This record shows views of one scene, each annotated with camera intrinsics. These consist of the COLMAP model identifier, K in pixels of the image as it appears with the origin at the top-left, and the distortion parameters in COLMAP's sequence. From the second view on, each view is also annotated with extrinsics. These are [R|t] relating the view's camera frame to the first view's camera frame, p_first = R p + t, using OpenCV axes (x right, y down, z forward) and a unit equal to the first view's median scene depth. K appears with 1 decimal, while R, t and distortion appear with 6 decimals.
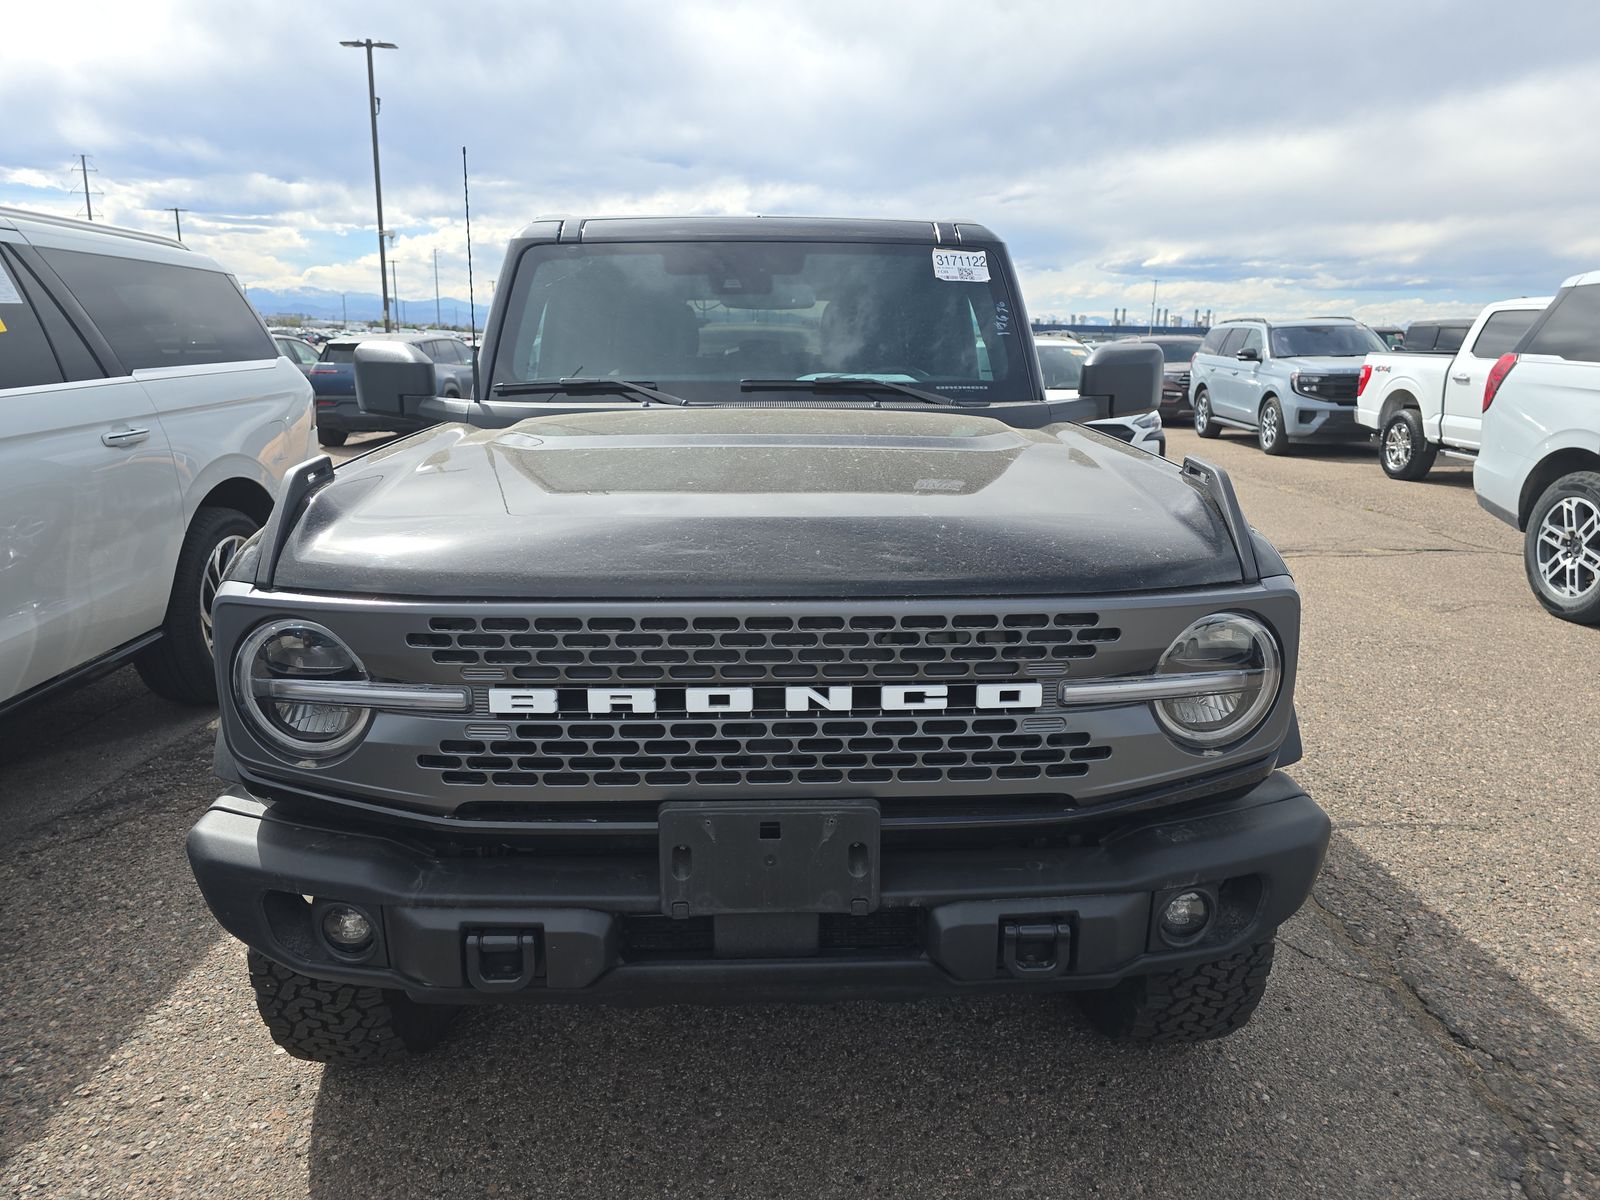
lens RADIAL K [[1090.6, 0, 803.6], [0, 1090.6, 620.7], [0, 0, 1]] dist [0.032352, -0.051848]
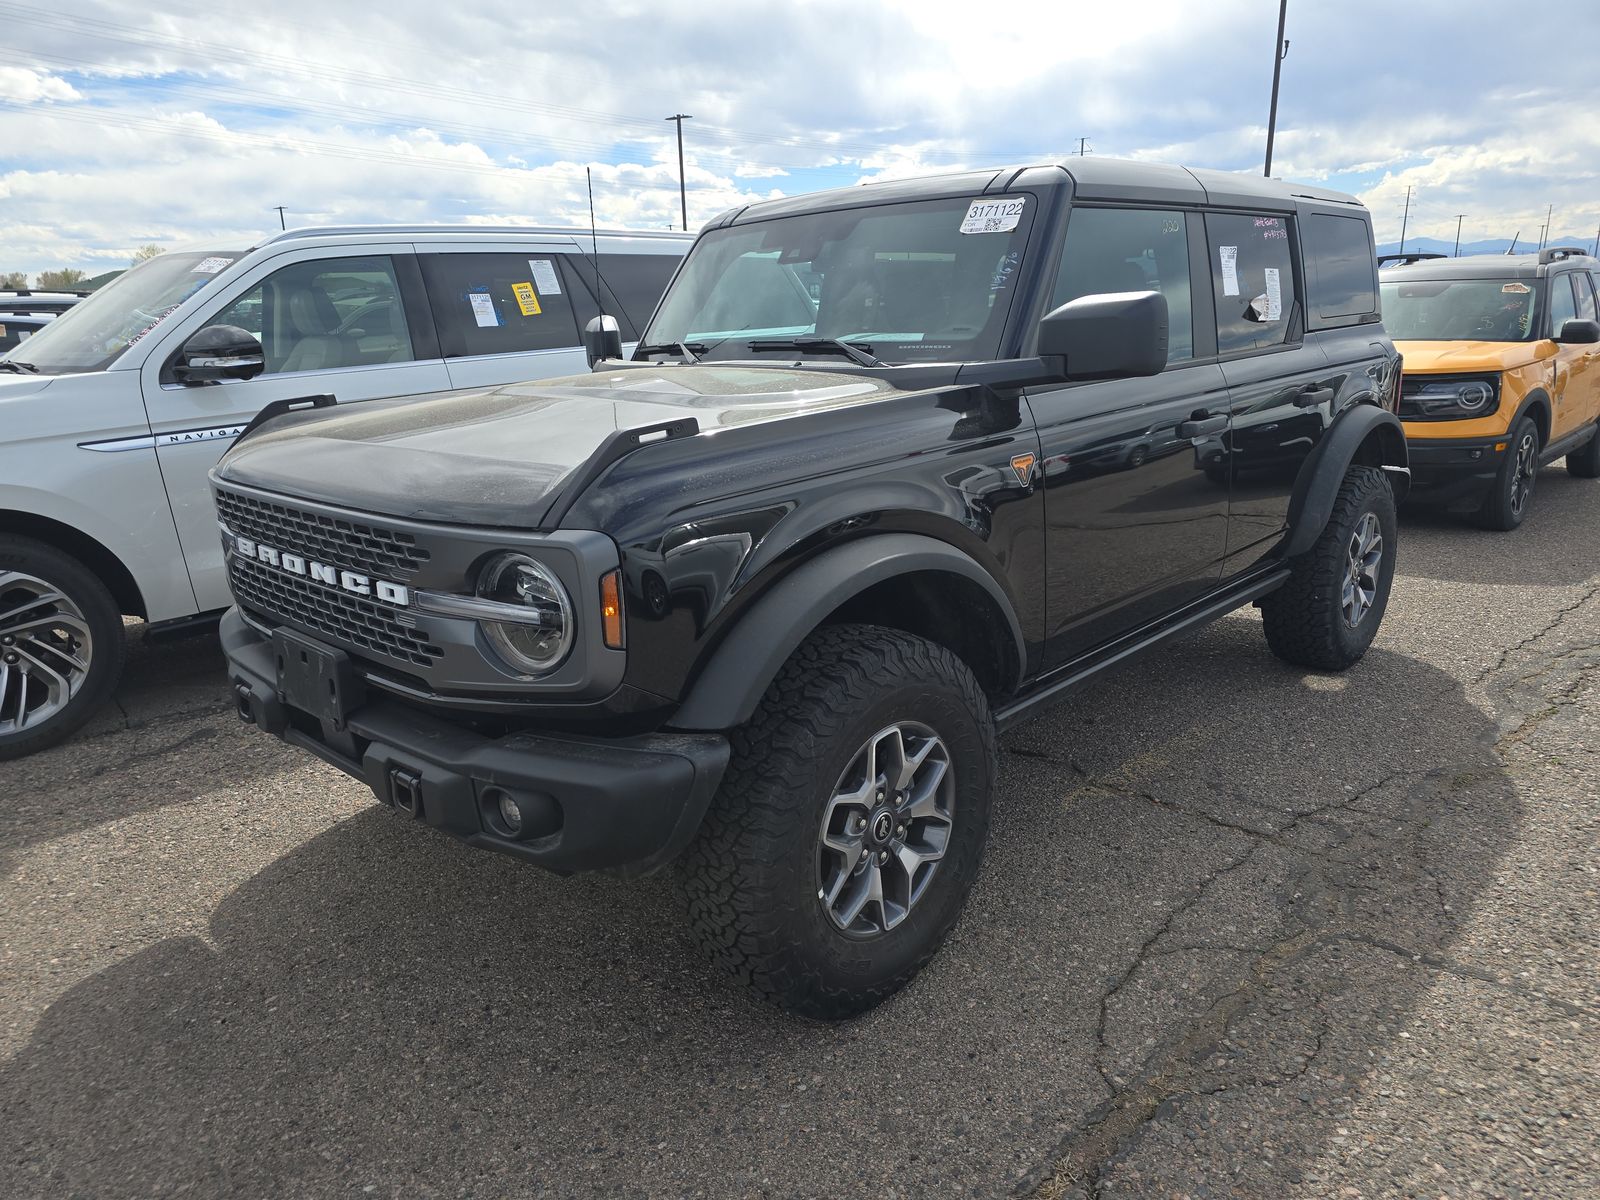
lens RADIAL K [[1077.6, 0, 803.9], [0, 1077.6, 608.3], [0, 0, 1]] dist [0.052402, -0.044116]
pose [[0.686988, 0.162807, -0.708196, 1.417153], [-0.138648, 0.986042, 0.092184, -0.097248], [0.713319, 0.034861, 0.699971, 0.436263]]
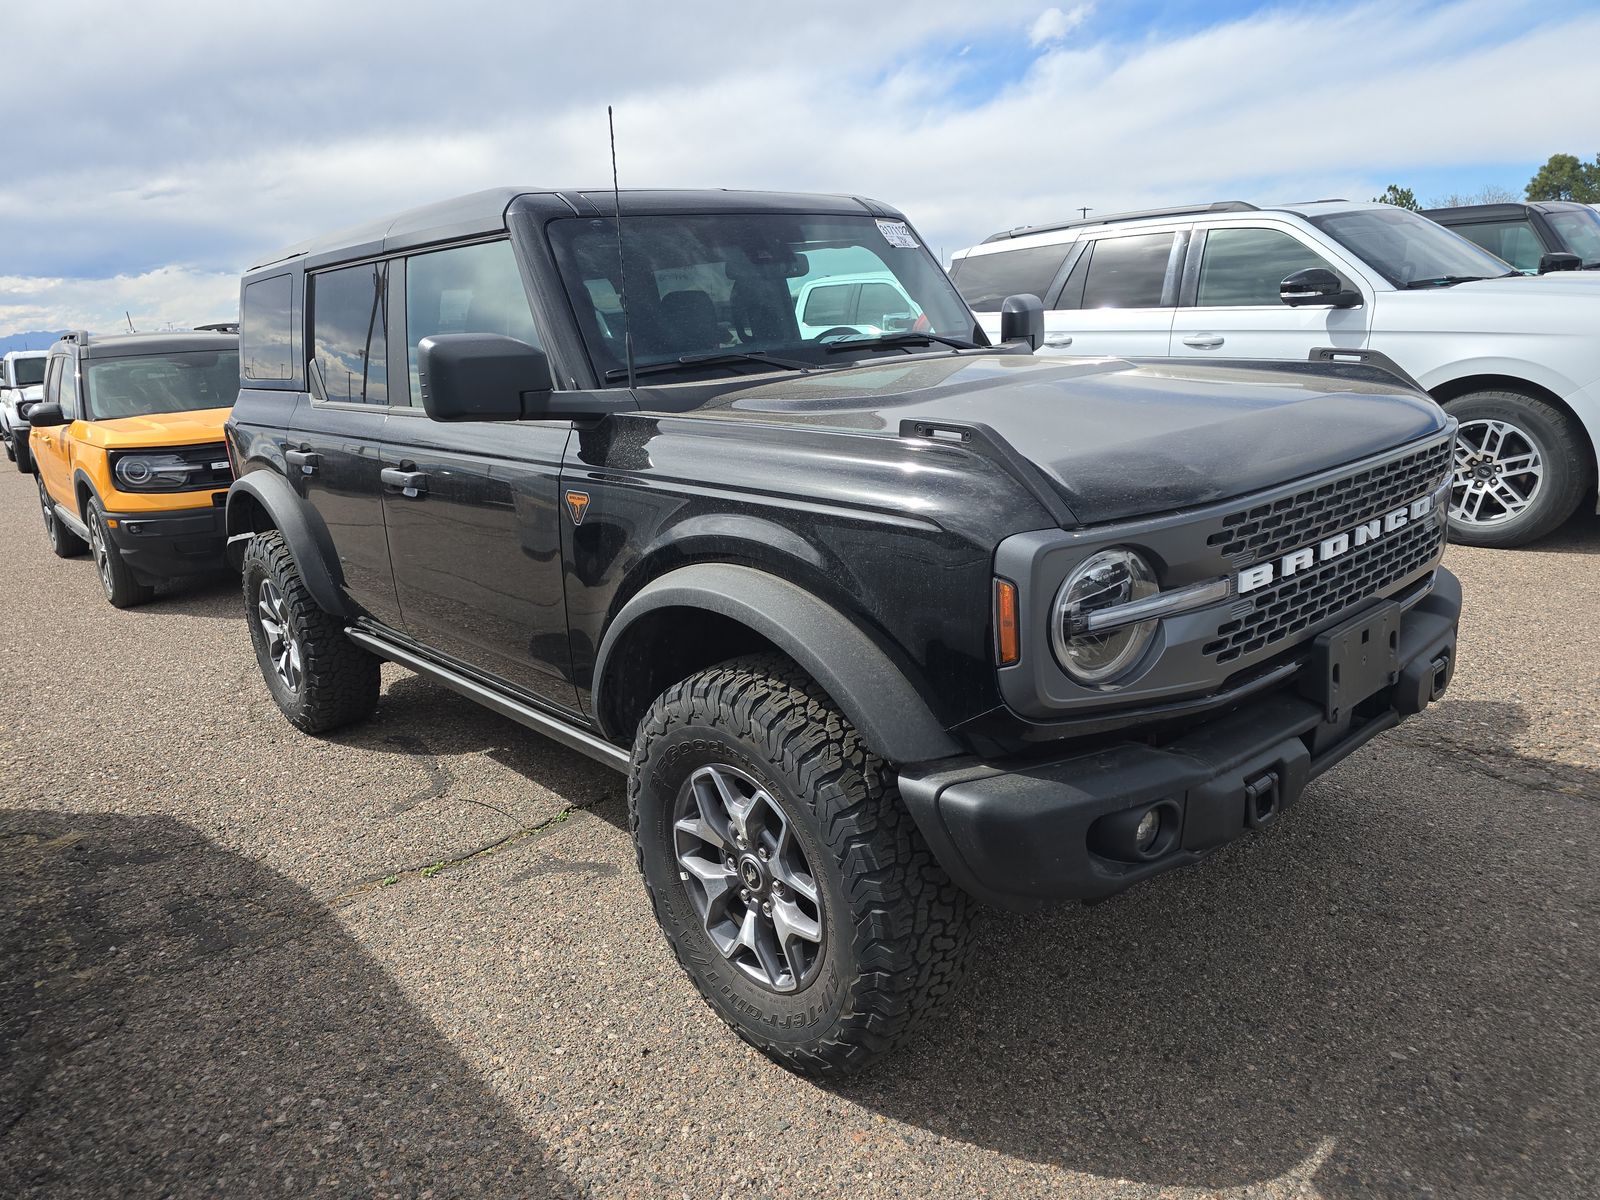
lens RADIAL K [[1077.6, 0, 803.9], [0, 1077.6, 608.3], [0, 0, 1]] dist [0.052402, -0.044116]
pose [[0.772598, -0.217467, 0.596490, -1.281271], [0.222133, 0.972717, 0.066915, -0.079462], [-0.594768, 0.080801, 0.799827, 0.326851]]
